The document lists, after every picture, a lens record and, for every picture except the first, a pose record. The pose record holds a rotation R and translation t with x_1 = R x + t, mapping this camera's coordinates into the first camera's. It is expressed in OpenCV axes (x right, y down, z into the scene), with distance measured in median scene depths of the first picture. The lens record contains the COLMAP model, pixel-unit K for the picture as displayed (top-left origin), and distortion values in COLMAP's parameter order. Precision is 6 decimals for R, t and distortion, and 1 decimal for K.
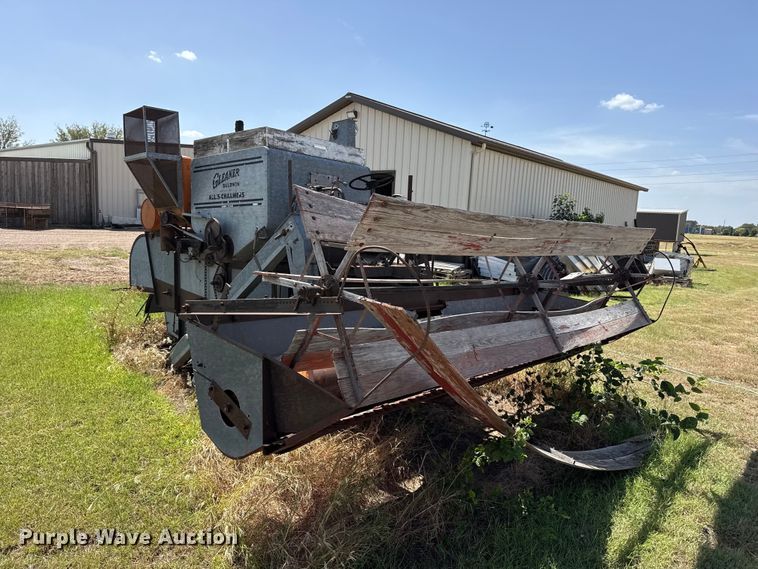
lens RADIAL K [[533.5, 0, 382.8], [0, 533.5, 288.8], [0, 0, 1]] dist [0.048619, -0.058483]
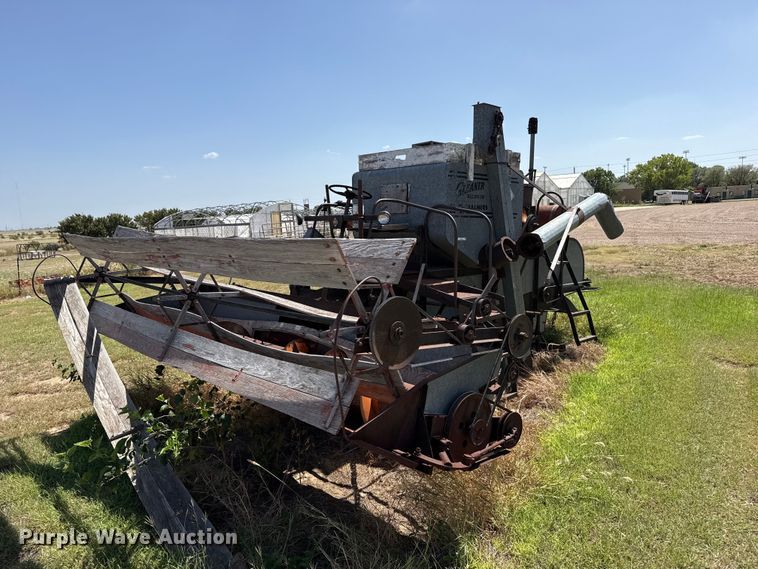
lens RADIAL K [[533.5, 0, 373.2], [0, 533.5, 286.3], [0, 0, 1]] dist [0.048619, -0.058483]
pose [[-0.071919, 0.088673, -0.993461, 0.959810], [-0.070071, 0.993130, 0.093716, -0.112427], [0.994946, 0.076352, -0.065211, 1.057661]]
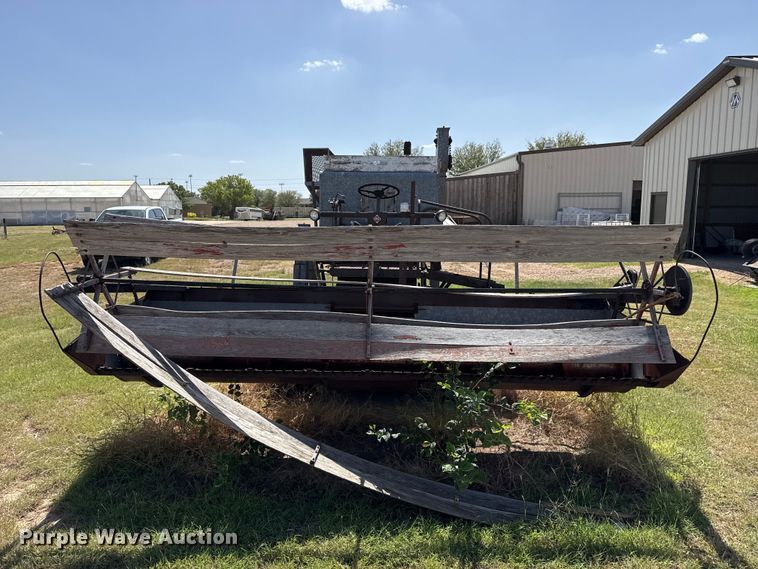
lens RADIAL K [[533.5, 0, 380.7], [0, 533.5, 284.9], [0, 0, 1]] dist [0.048619, -0.058483]
pose [[0.653033, 0.046719, -0.755887, 0.769537], [-0.051263, 0.998533, 0.017428, -0.026644], [0.755593, 0.027368, 0.654470, 0.273071]]
